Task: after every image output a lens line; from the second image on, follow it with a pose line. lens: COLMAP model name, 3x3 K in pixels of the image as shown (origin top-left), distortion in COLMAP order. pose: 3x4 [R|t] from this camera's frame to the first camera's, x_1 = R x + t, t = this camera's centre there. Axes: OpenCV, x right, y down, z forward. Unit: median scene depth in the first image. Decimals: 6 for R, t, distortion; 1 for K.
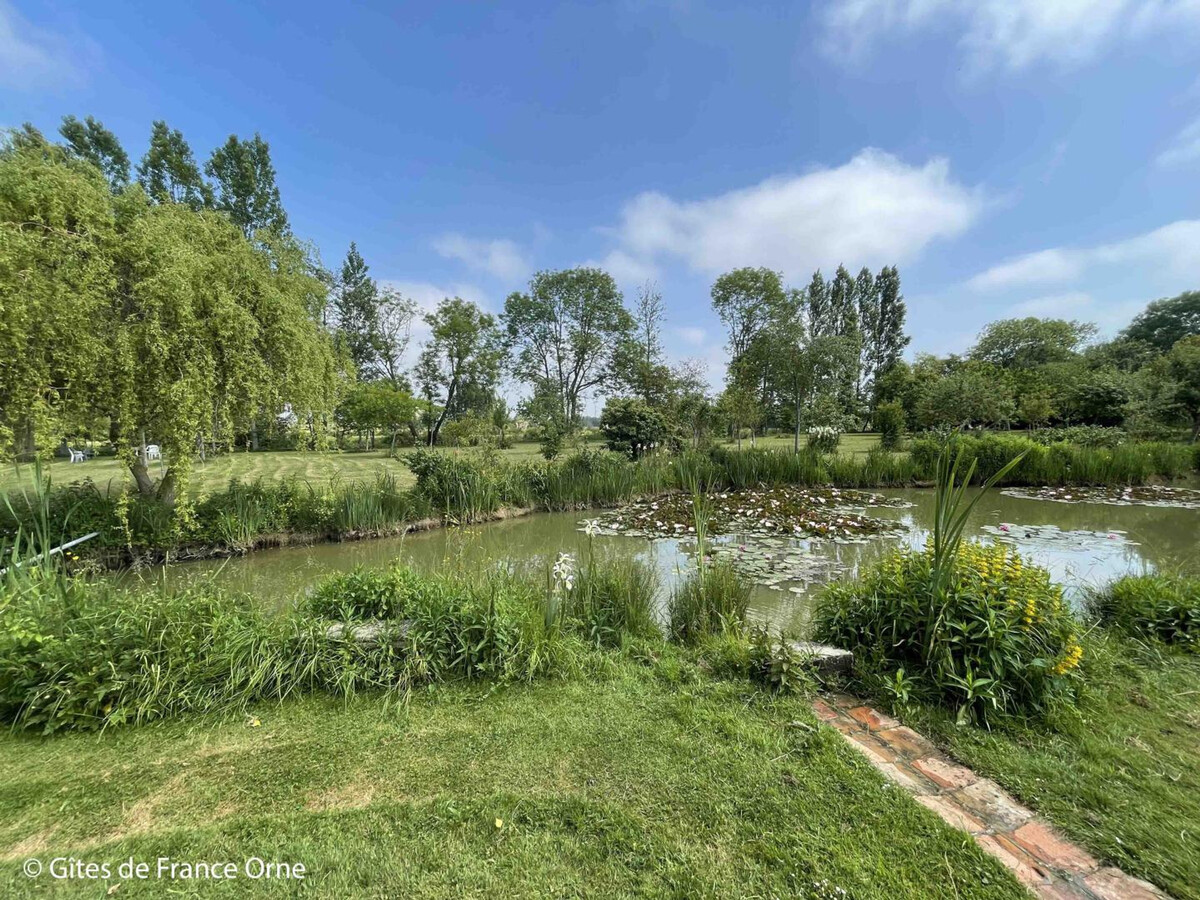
lens RADIAL K [[680.2, 0, 671.0], [0, 680.2, 444.7], [0, 0, 1]] dist [-0.001868, 0.001411]
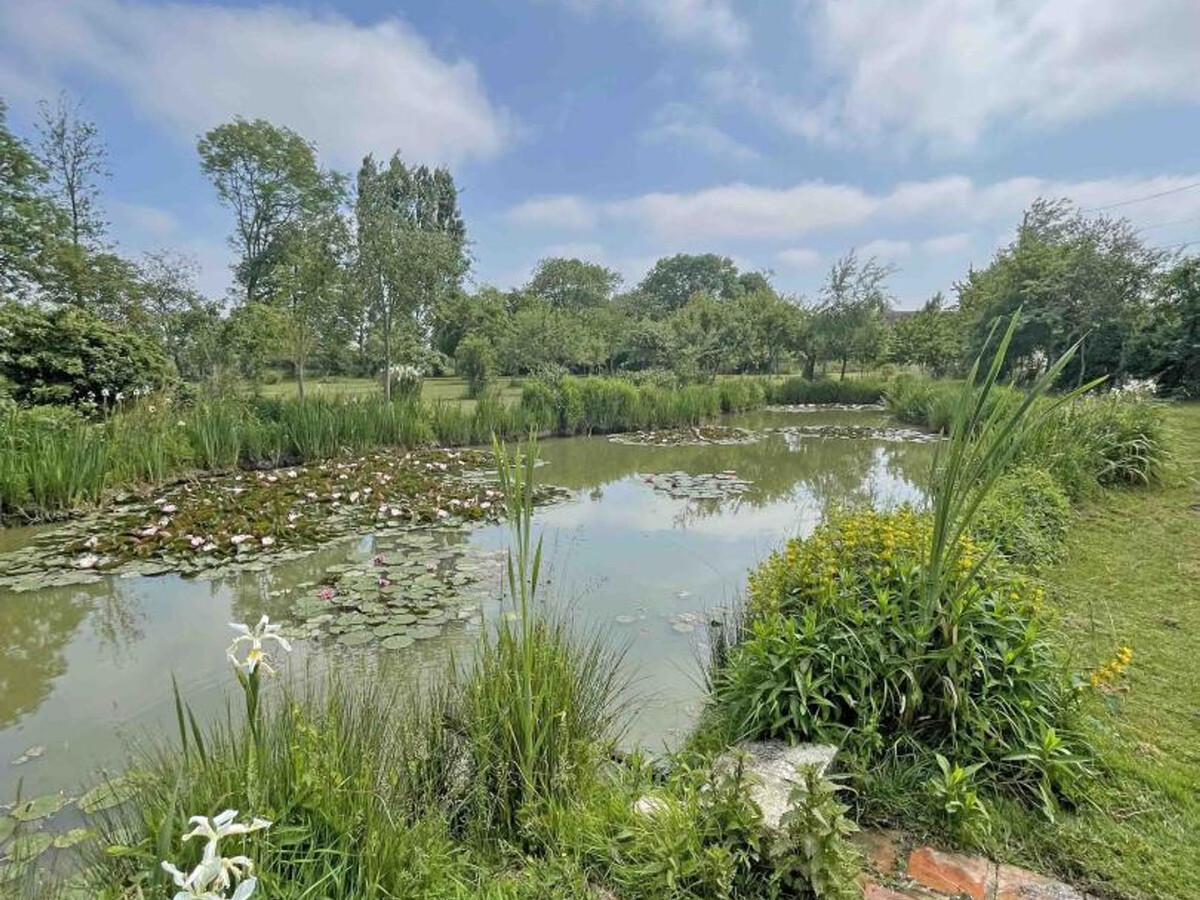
lens RADIAL K [[680.2, 0, 671.0], [0, 680.2, 444.7], [0, 0, 1]] dist [-0.001868, 0.001411]
pose [[0.729438, -0.066262, 0.680830, -0.074596], [0.018388, 0.996837, 0.077316, 0.007485], [-0.683799, -0.043878, 0.728350, 0.279175]]
